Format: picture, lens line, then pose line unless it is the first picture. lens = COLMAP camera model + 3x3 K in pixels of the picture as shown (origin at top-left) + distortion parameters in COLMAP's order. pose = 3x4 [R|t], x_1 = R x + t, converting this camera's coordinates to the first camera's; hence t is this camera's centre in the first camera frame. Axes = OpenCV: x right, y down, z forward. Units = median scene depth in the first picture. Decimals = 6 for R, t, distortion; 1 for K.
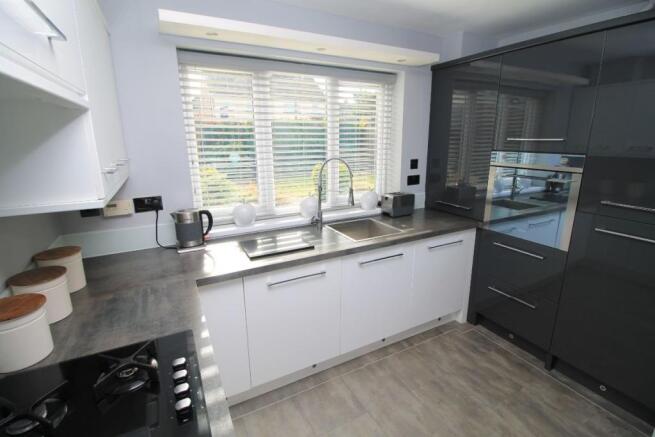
lens RADIAL K [[311.5, 0, 335.7], [0, 311.5, 212.3], [0, 0, 1]] dist [0.001650, -0.015270]
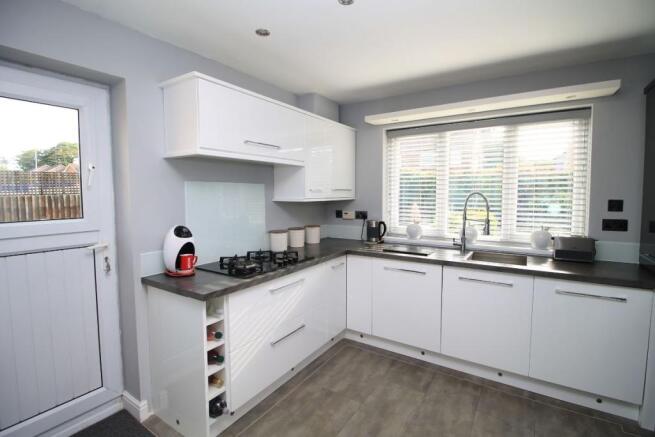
lens RADIAL K [[311.5, 0, 335.7], [0, 311.5, 212.3], [0, 0, 1]] dist [0.001650, -0.015270]
pose [[0.490159, 0.055213, -0.869882, 0.854213], [-0.202121, 0.977989, -0.051816, 0.077209], [0.847875, 0.201219, 0.490530, -0.029494]]
